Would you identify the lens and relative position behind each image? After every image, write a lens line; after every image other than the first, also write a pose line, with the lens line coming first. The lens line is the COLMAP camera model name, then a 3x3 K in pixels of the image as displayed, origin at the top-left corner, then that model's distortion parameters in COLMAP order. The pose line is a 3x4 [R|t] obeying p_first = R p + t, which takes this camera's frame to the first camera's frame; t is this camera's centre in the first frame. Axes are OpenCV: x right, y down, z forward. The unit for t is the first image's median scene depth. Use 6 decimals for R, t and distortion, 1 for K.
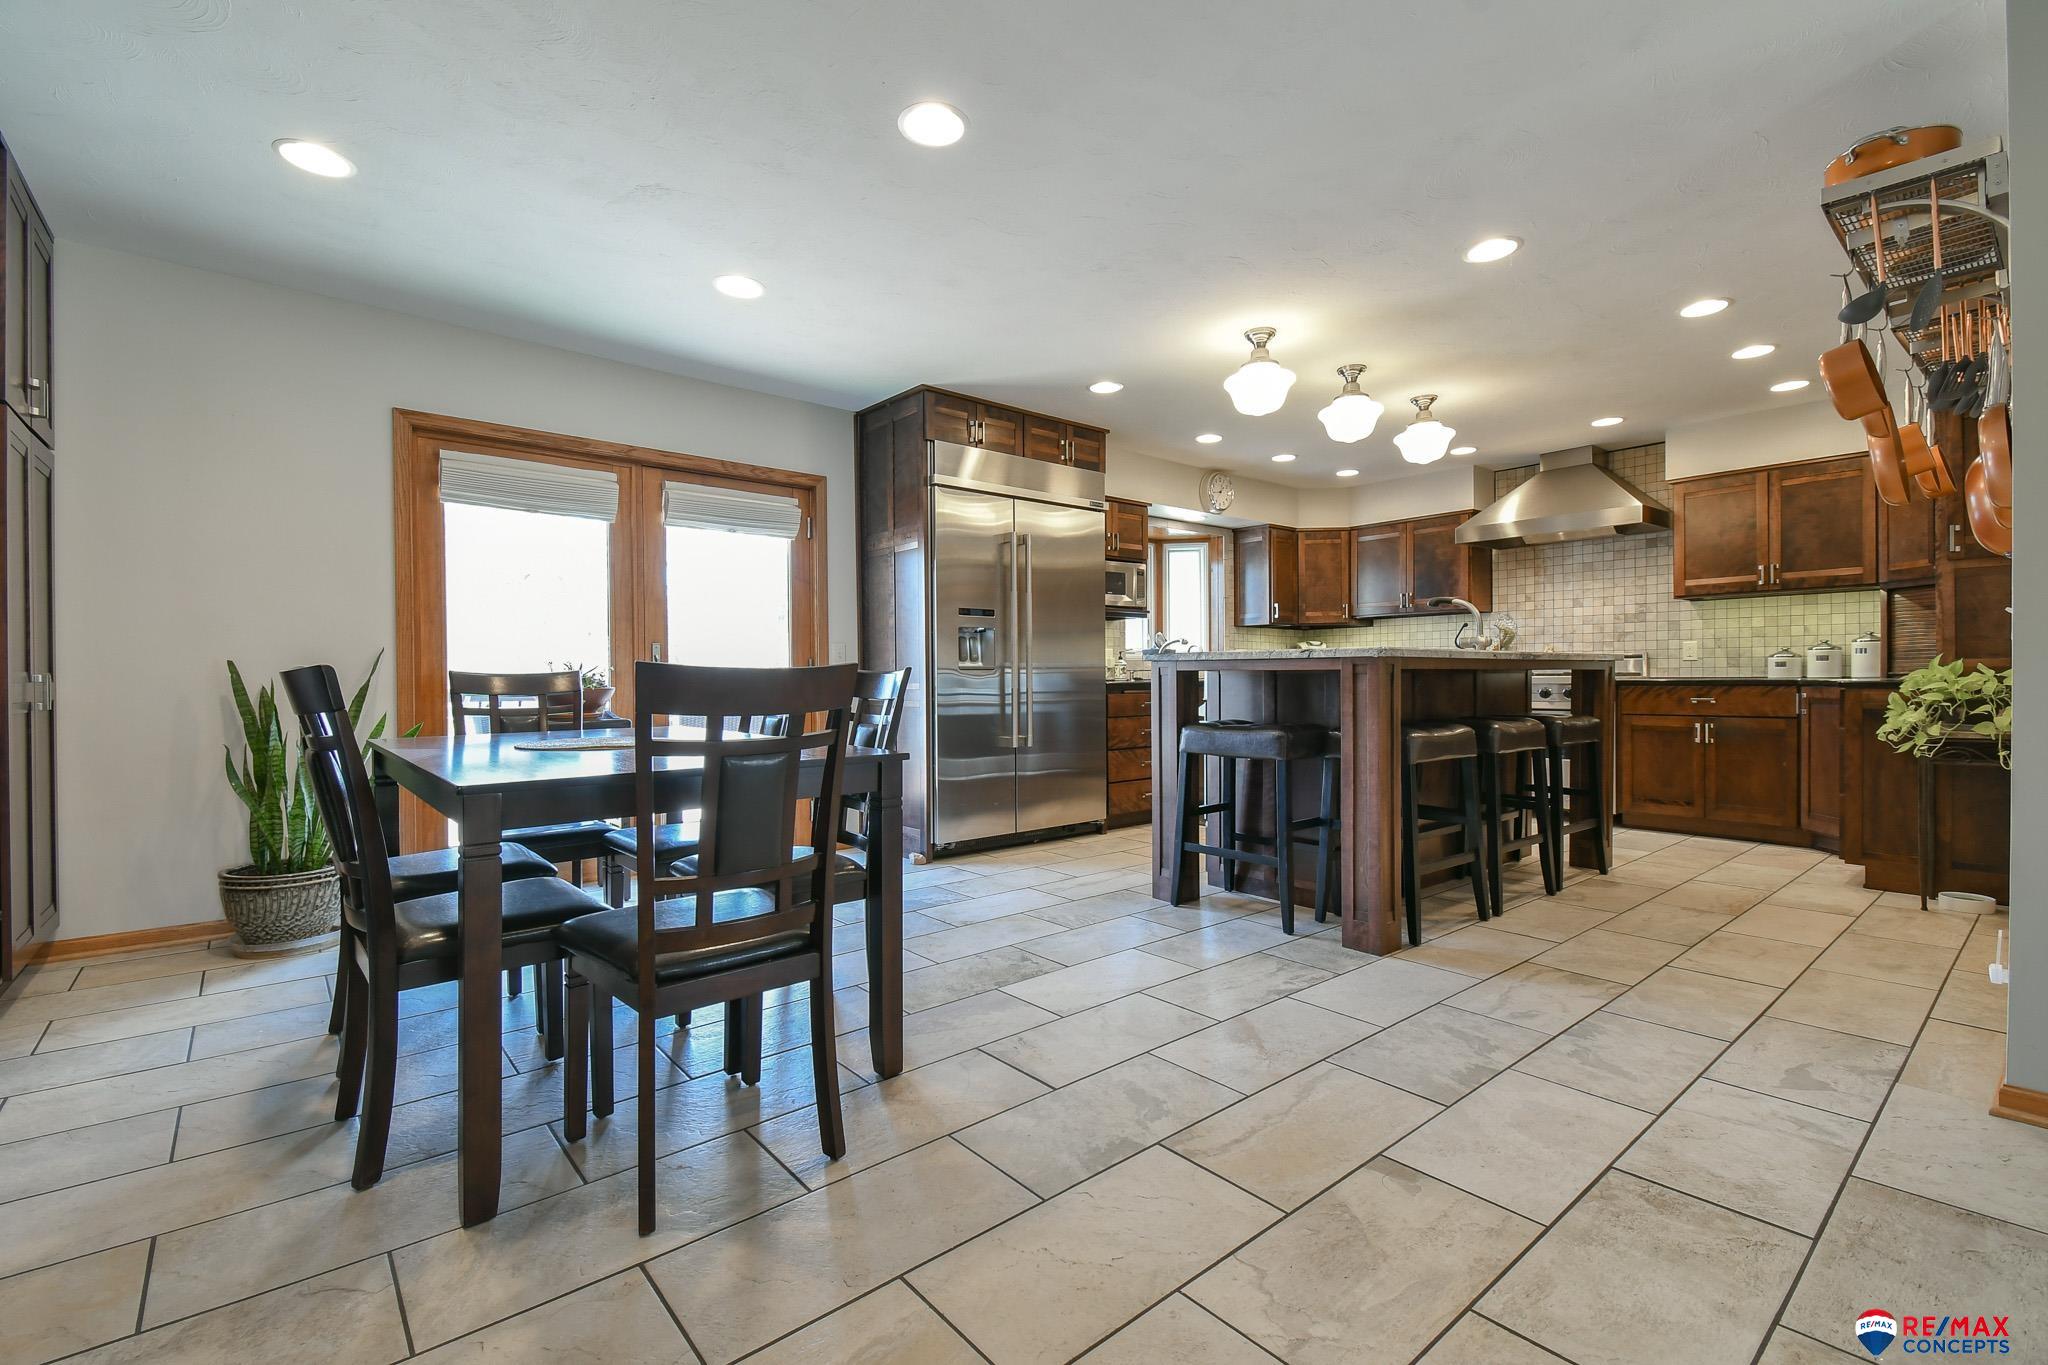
lens RADIAL K [[891.4, 0, 1023.9], [0, 891.4, 684.7], [0, 0, 1]] dist [0.041644, -0.022795]
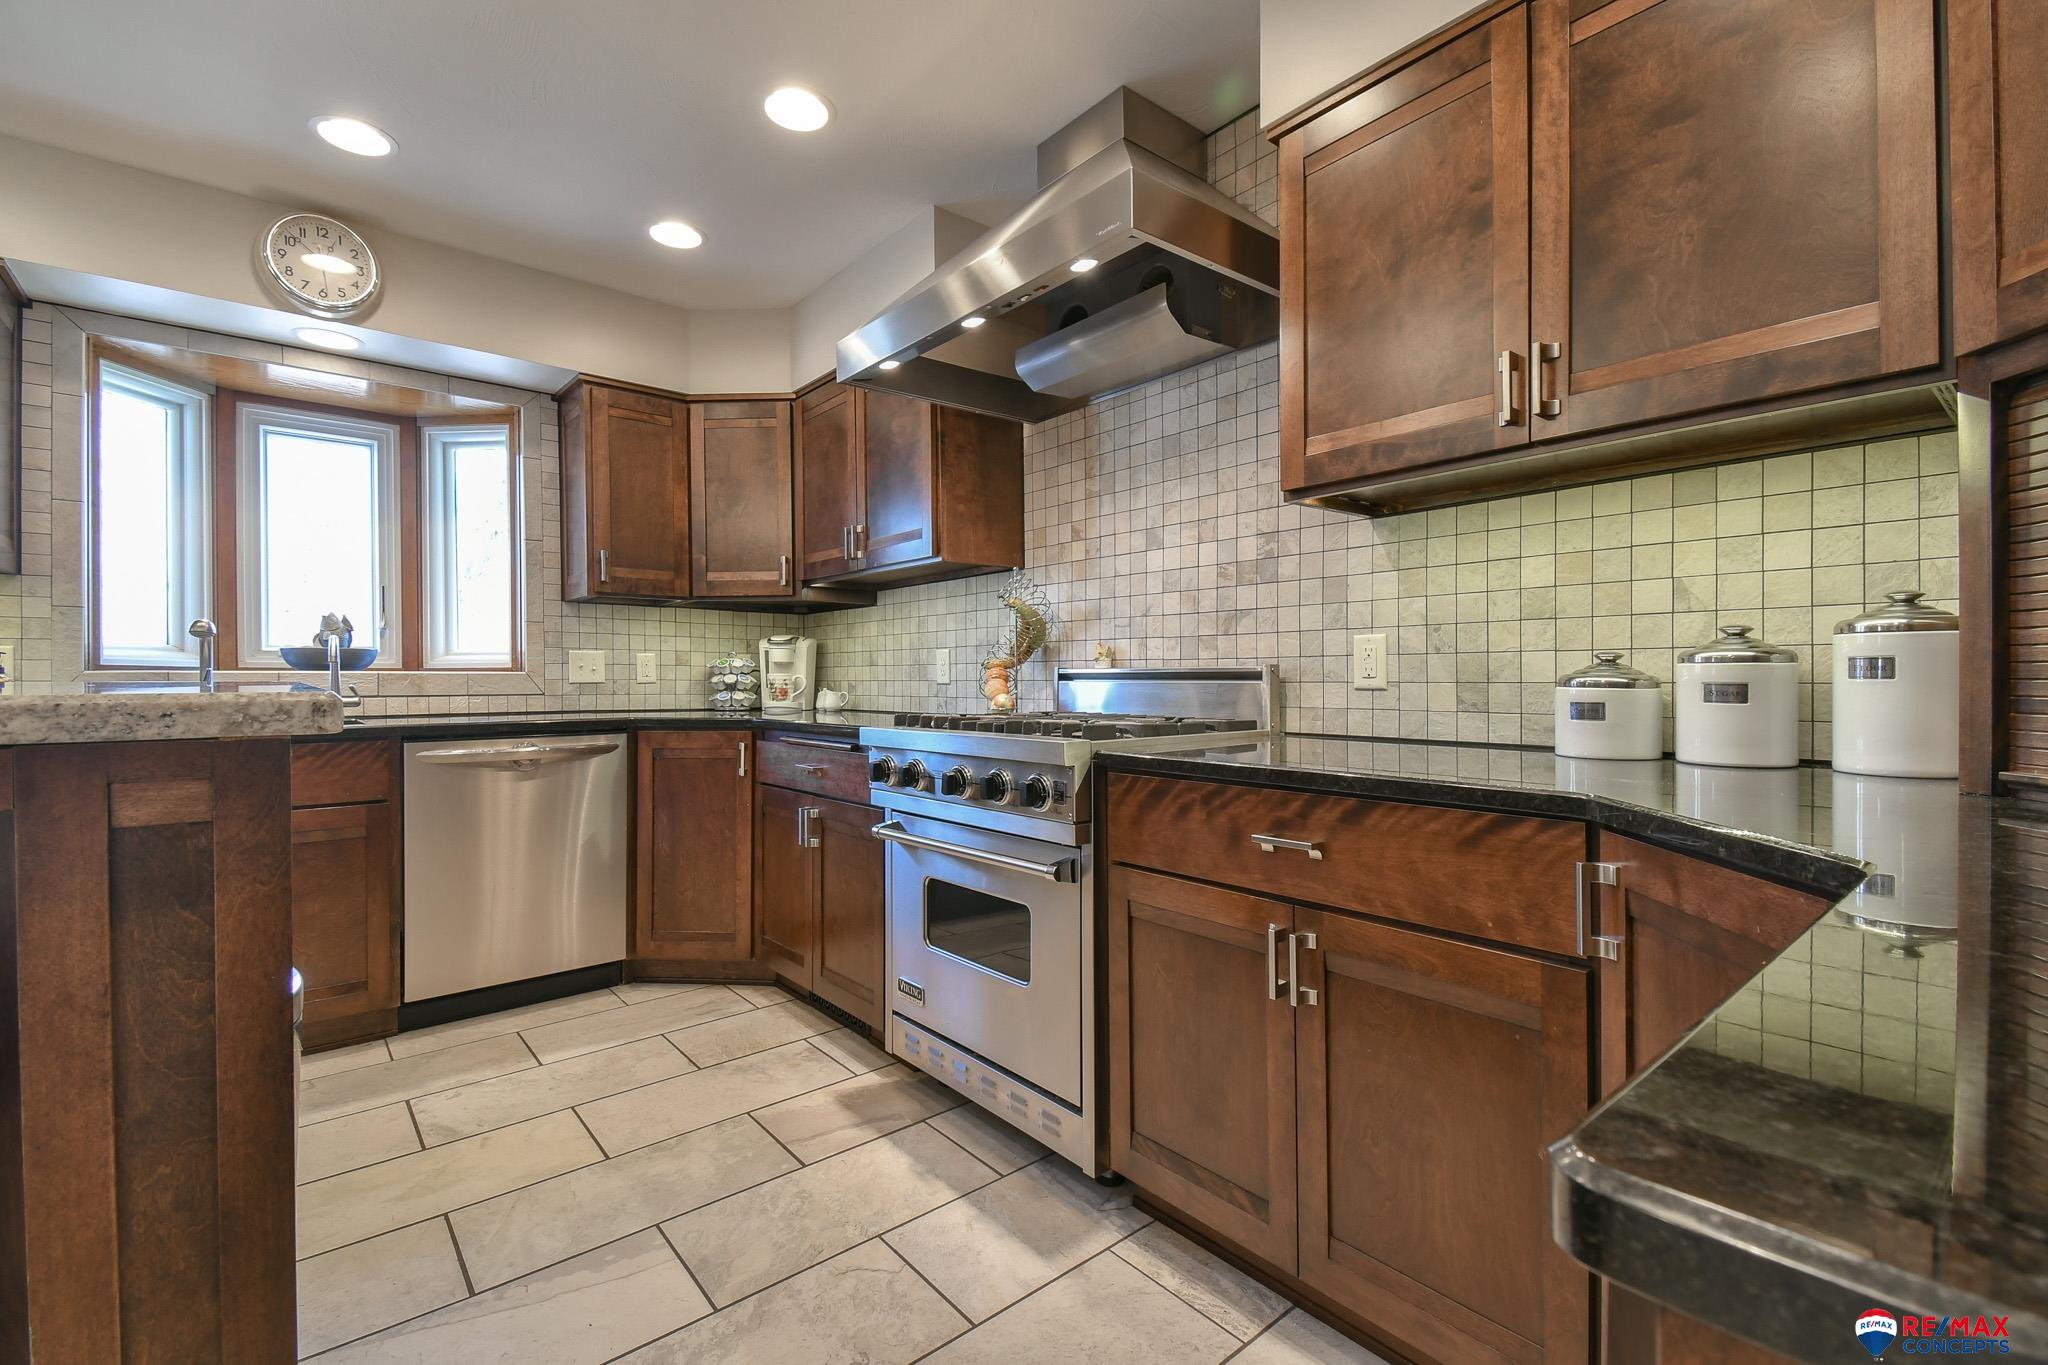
lens RADIAL K [[891.4, 0, 1022.8], [0, 891.4, 683.4], [0, 0, 1]] dist [0.041644, -0.022795]
pose [[0.999983, 0.005790, -0.001037, 0.673237], [-0.005795, 0.999974, -0.004316, -0.029816], [0.001012, 0.004322, 0.999990, 0.732856]]
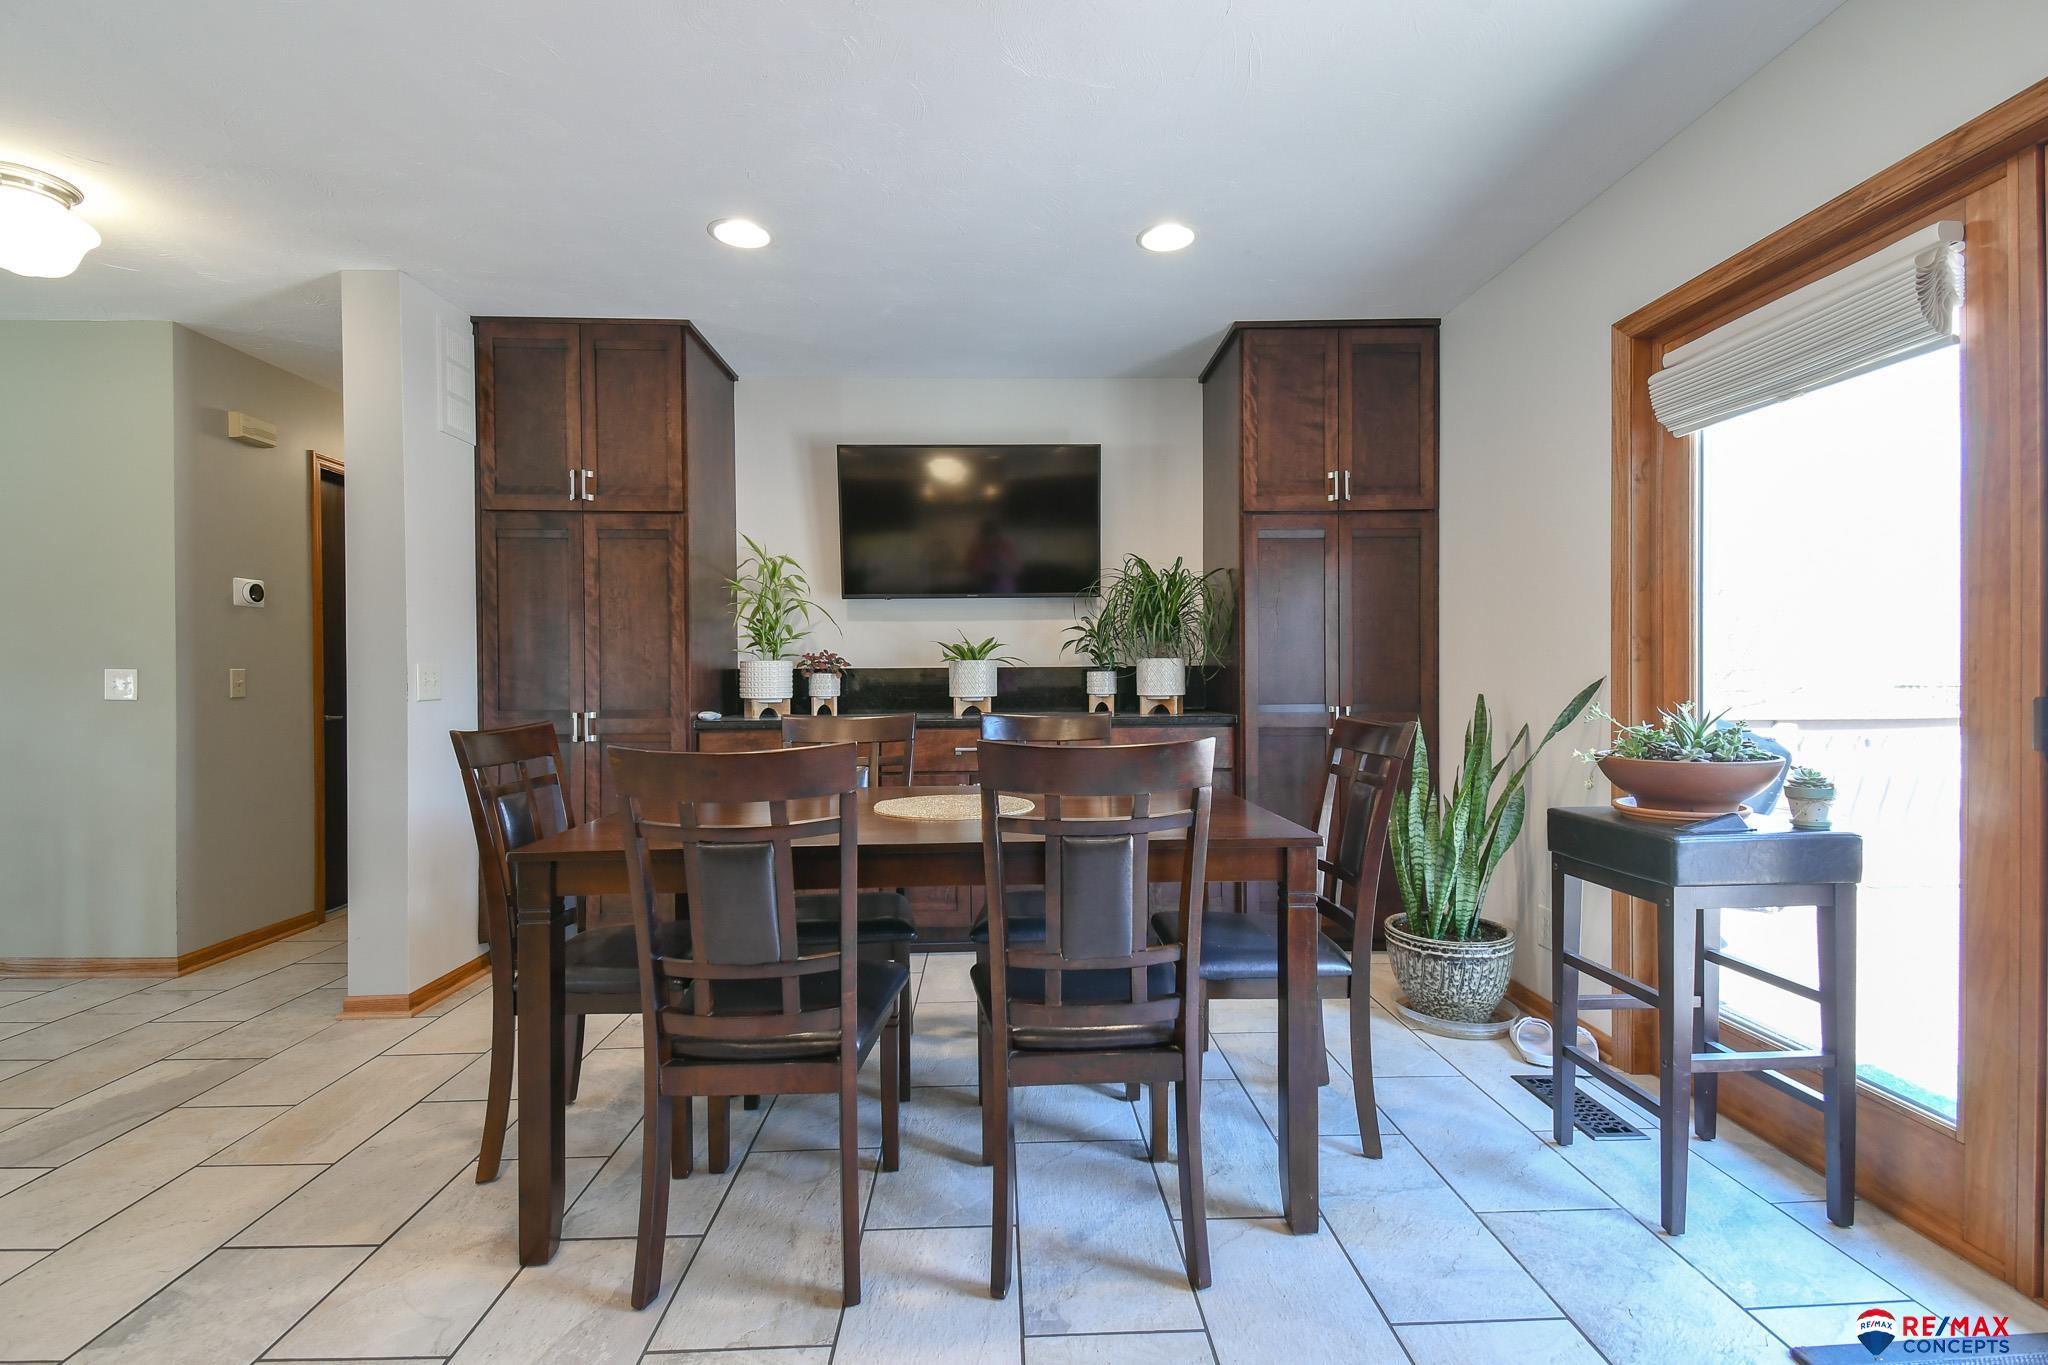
lens RADIAL K [[891.4, 0, 1022.9], [0, 891.4, 684.5], [0, 0, 1]] dist [0.041644, -0.022795]
pose [[-0.617356, 0.014129, -0.786557, 0.086011], [0.003488, 0.999878, 0.015223, -0.032867], [0.786676, 0.006654, -0.617330, 0.761361]]
